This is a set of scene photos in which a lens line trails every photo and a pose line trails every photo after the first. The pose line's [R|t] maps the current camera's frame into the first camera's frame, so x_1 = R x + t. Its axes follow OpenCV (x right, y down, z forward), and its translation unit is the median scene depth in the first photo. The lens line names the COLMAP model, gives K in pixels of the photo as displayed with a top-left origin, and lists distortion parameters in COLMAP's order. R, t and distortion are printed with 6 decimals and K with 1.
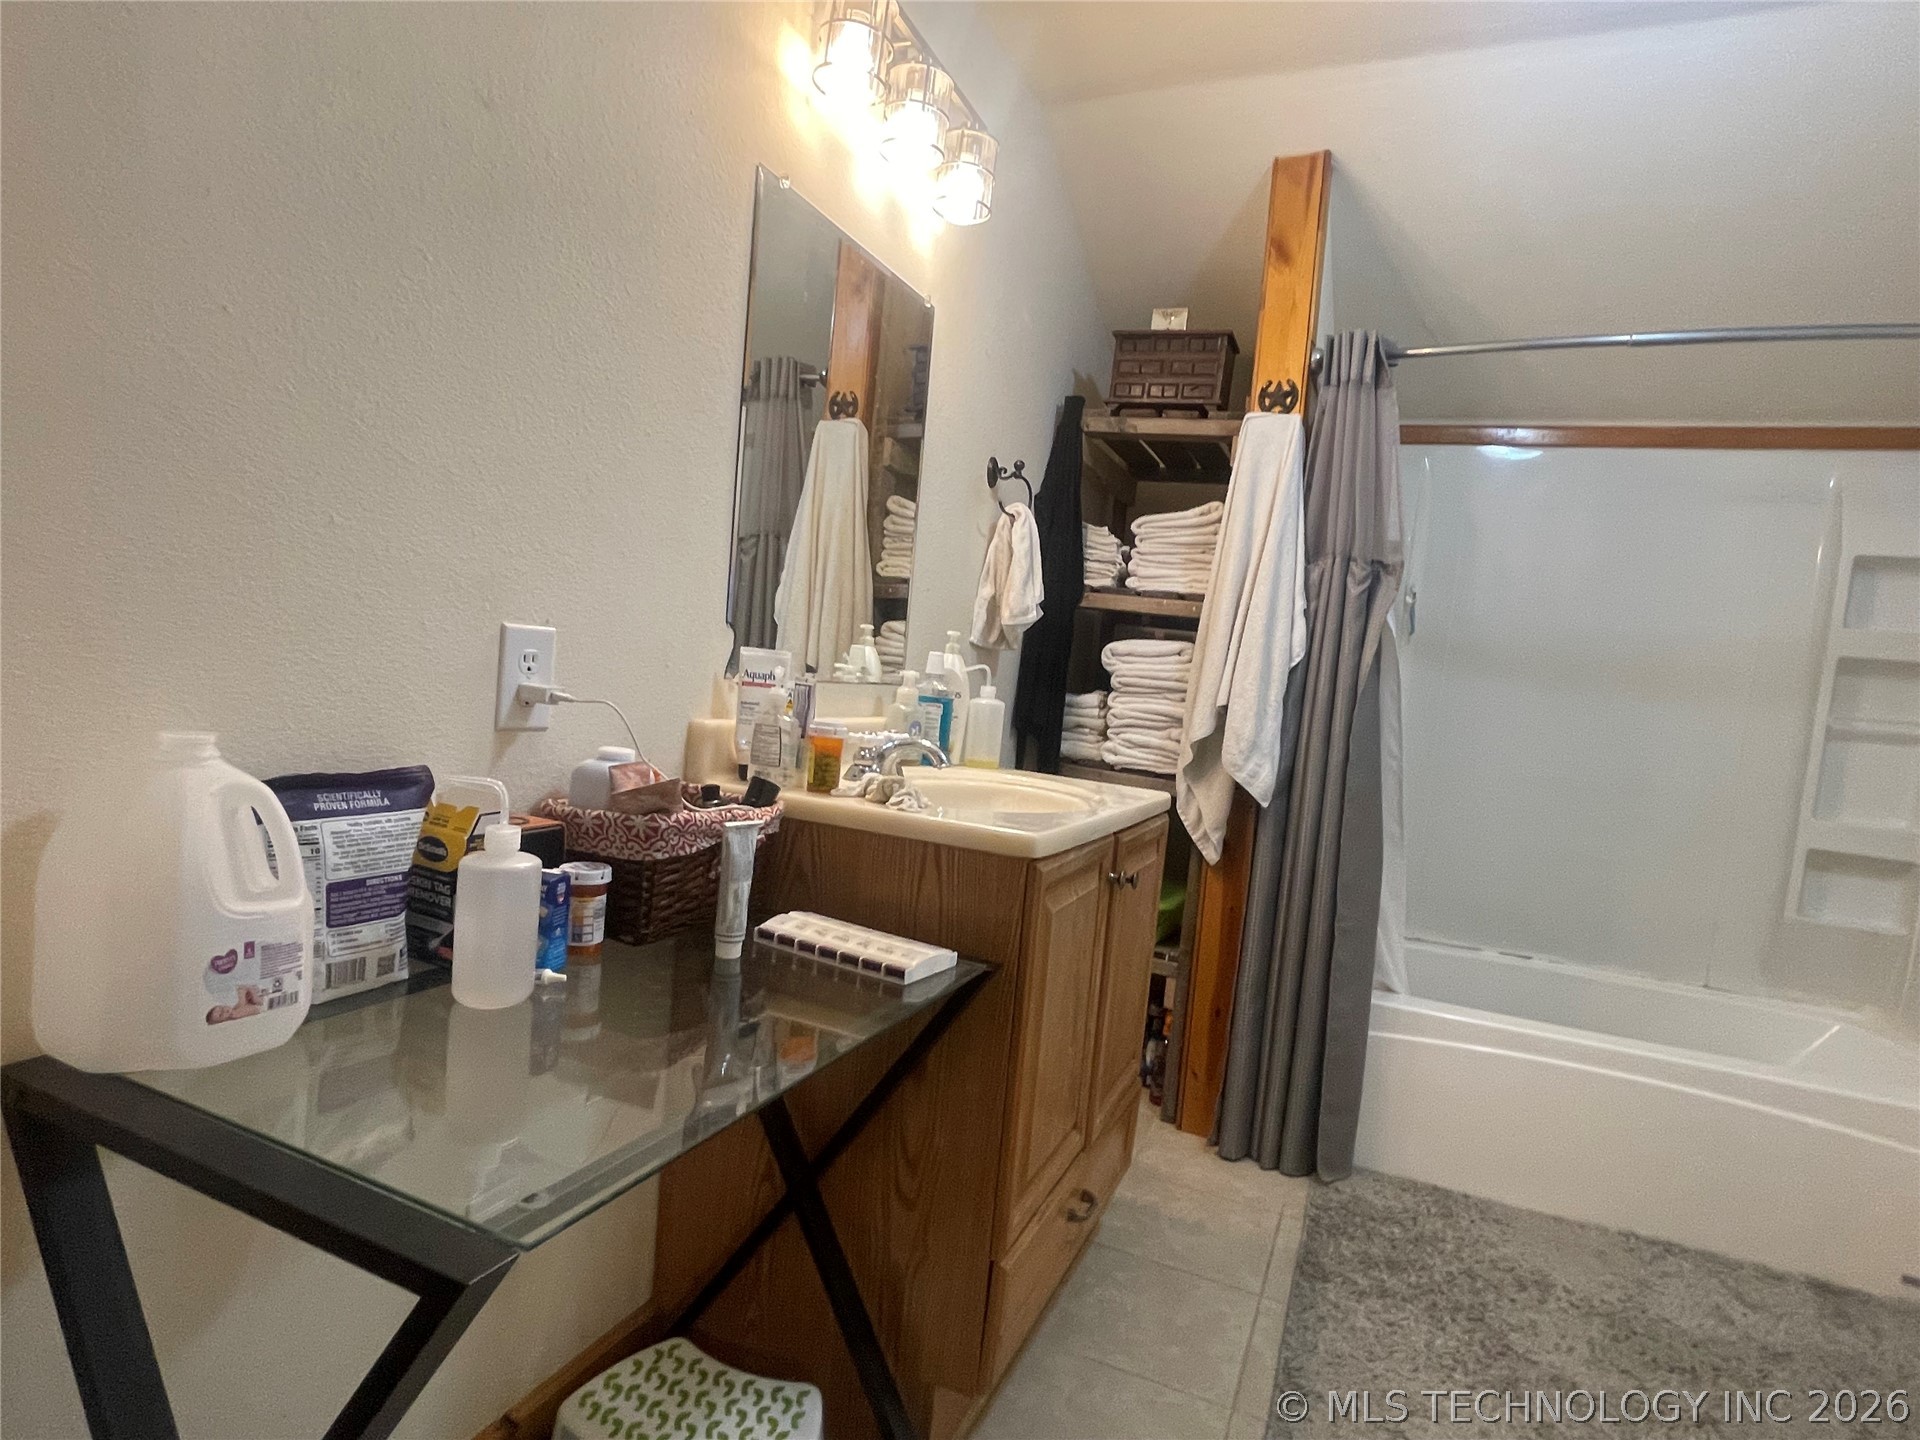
lens RADIAL K [[1030.6, 0, 961.4], [0, 1030.6, 728.7], [0, 0, 1]] dist [0.000774, 0.001970]
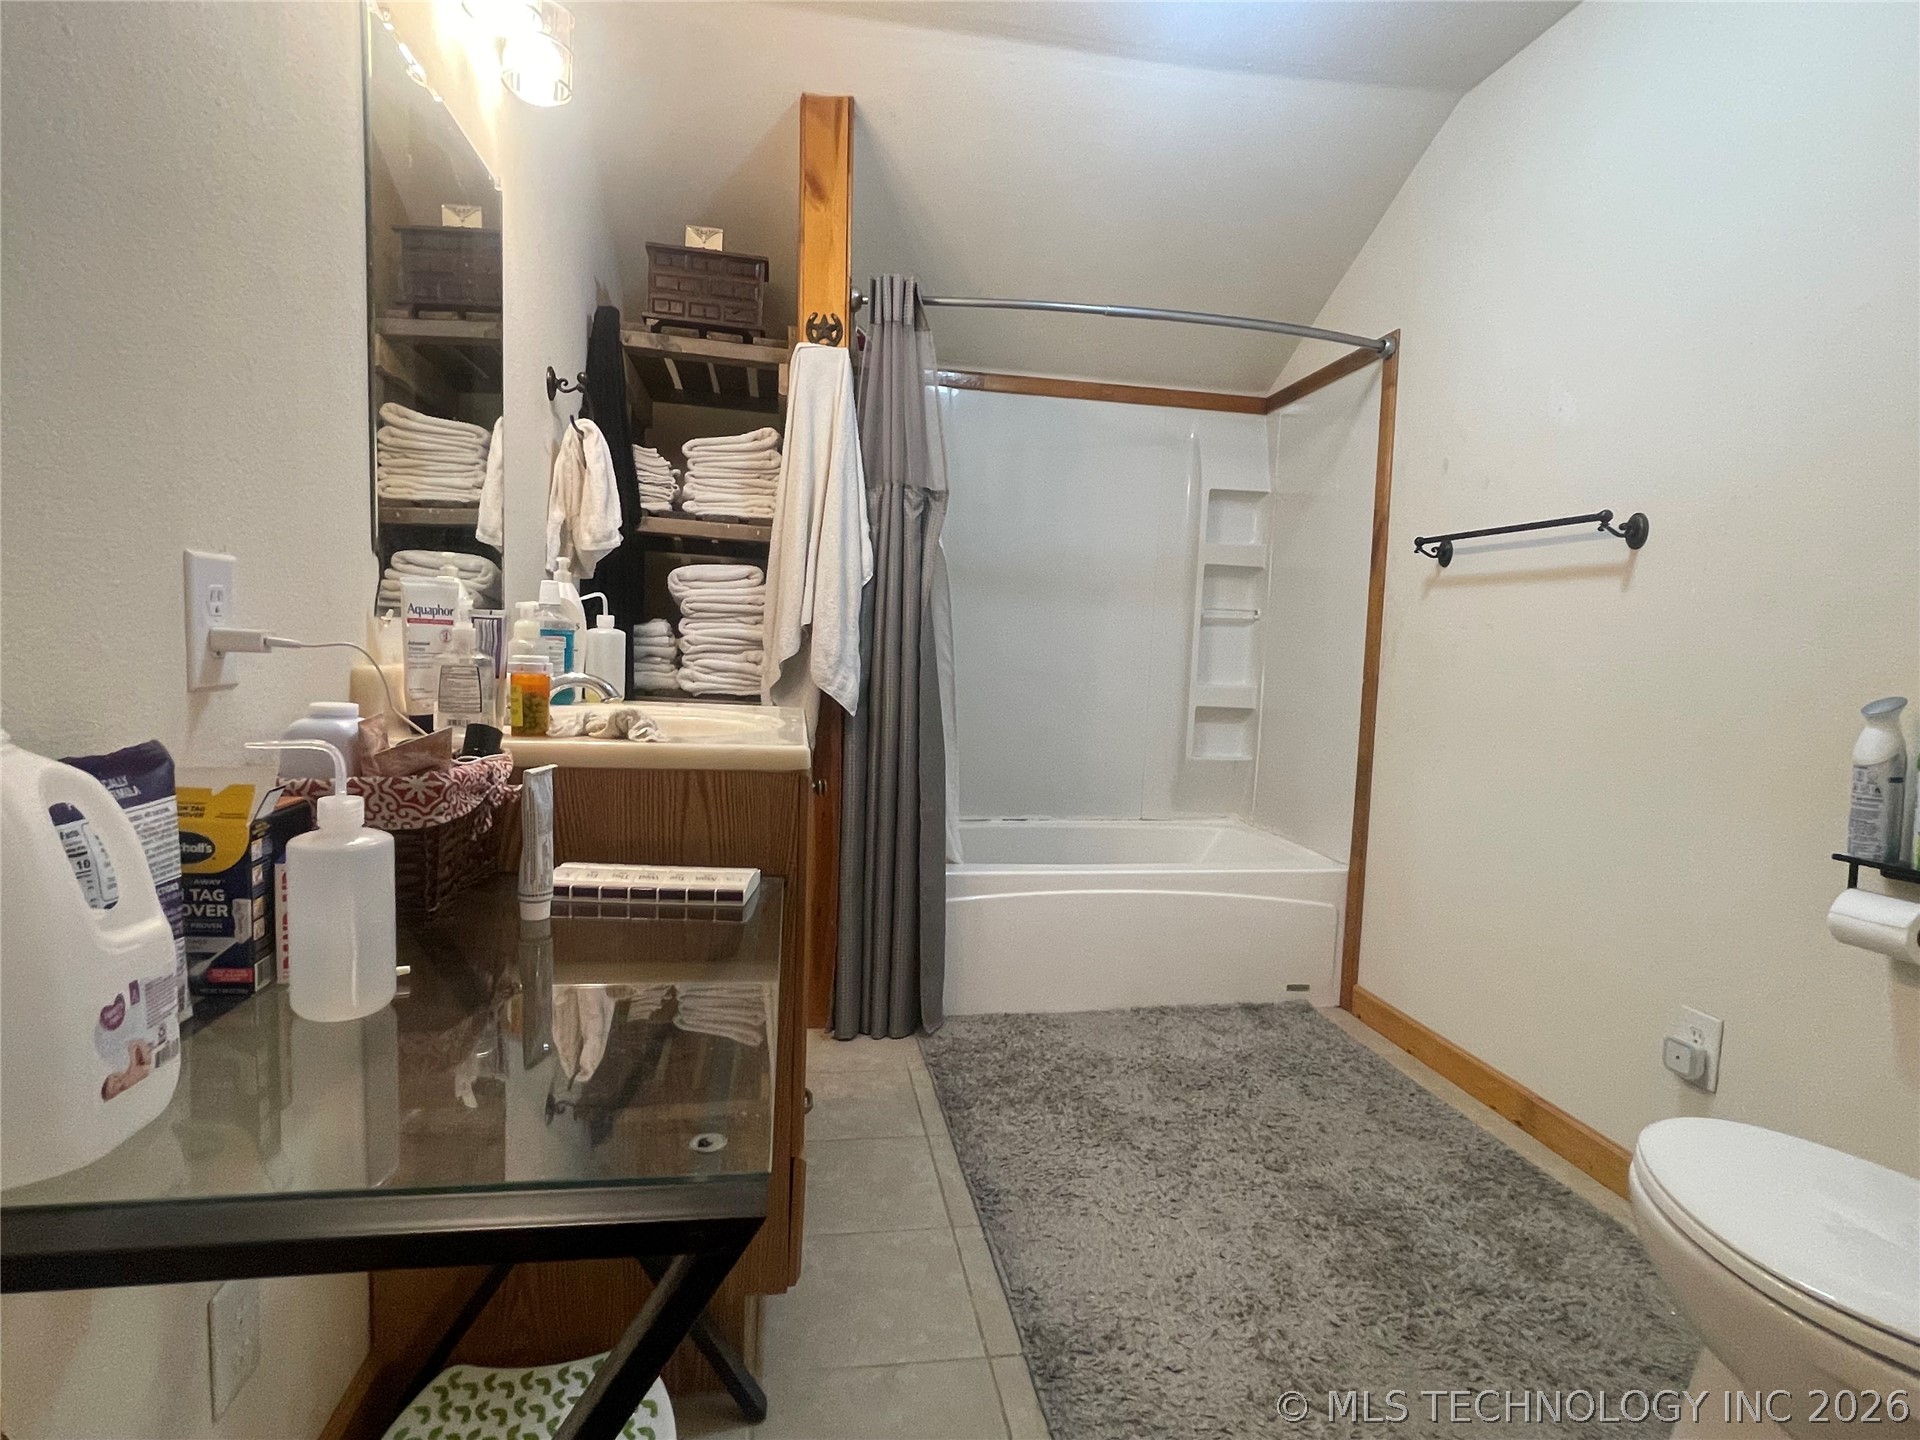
lens RADIAL K [[1032.0, 0, 960.0], [0, 1032.0, 720.0], [0, 0, 1]] dist [0.002176, -0.000589]
pose [[0.838677, -0.105177, 0.534376, -0.188651], [0.073882, 0.994077, 0.079703, 0.002227], [-0.539594, -0.027364, 0.841480, 0.023396]]
